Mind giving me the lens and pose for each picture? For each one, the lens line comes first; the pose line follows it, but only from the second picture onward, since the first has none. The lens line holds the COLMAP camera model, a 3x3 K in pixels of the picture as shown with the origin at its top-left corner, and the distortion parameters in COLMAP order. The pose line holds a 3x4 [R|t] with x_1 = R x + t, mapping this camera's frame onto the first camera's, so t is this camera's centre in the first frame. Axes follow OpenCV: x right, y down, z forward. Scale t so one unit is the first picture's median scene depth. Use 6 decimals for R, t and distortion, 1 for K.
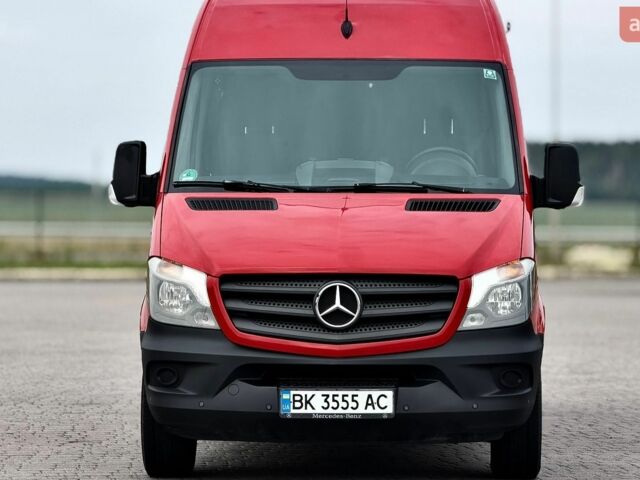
lens RADIAL K [[2620.1, 0, 320.0], [0, 2620.1, 240.0], [0, 0, 1]] dist [0.206847, -4.684968]
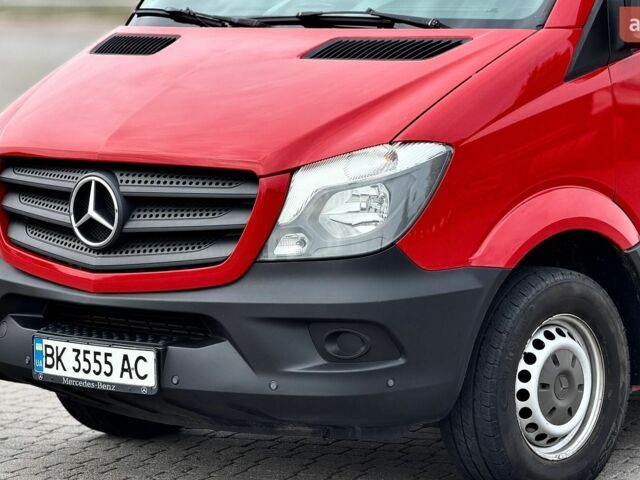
lens RADIAL K [[2620.1, 0, 320.0], [0, 2620.1, 240.0], [0, 0, 1]] dist [0.206847, -4.684968]
pose [[0.761510, 0.052339, -0.646036, 0.460250], [0.004320, 0.996302, 0.085809, -0.022522], [0.648138, -0.068136, 0.758468, 0.551940]]
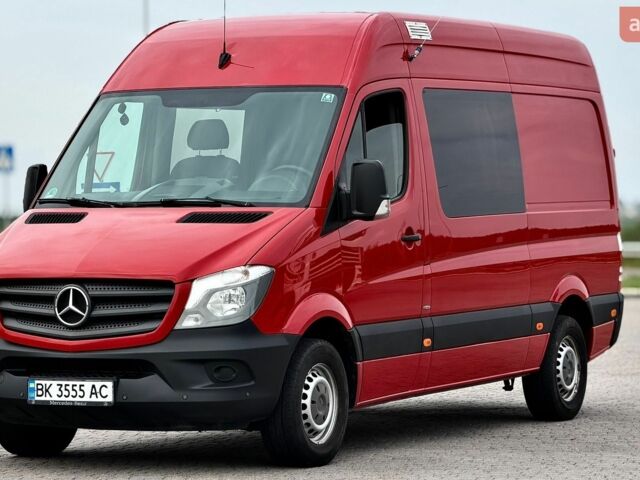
lens RADIAL K [[2620.1, 0, 320.0], [0, 2620.1, 240.0], [0, 0, 1]] dist [0.206847, -4.684968]
pose [[0.906412, -0.005685, -0.422356, 0.586199], [0.001473, 0.999946, -0.010298, 0.008140], [0.422392, 0.008713, 0.906371, 0.012127]]
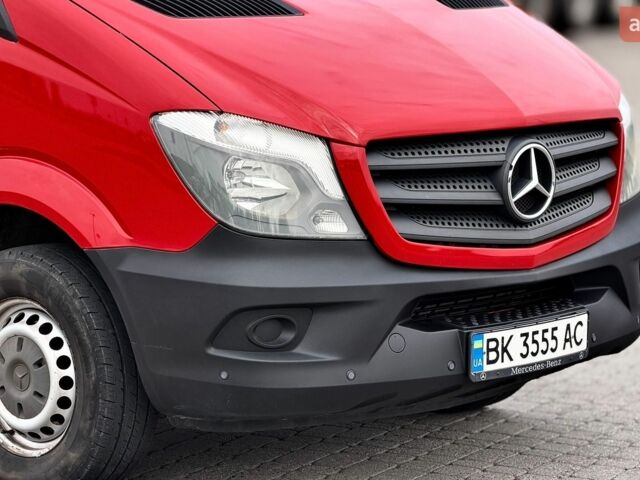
lens RADIAL K [[2620.1, 0, 320.0], [0, 2620.1, 240.0], [0, 0, 1]] dist [0.206847, -4.684968]
pose [[0.648869, -0.096613, 0.754742, -0.470323], [0.001573, 0.992075, 0.125641, -0.036015], [-0.760899, -0.080337, 0.643878, 0.655227]]
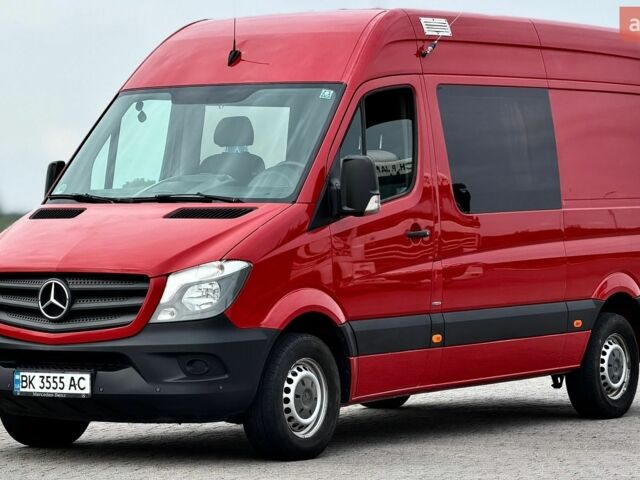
lens RADIAL K [[2620.1, 0, 320.0], [0, 2620.1, 240.0], [0, 0, 1]] dist [0.206847, -4.684968]
pose [[0.850391, -0.003314, -0.526142, 0.718247], [-0.002316, 0.999947, -0.010042, 0.009991], [0.526147, 0.009759, 0.850338, 0.074105]]
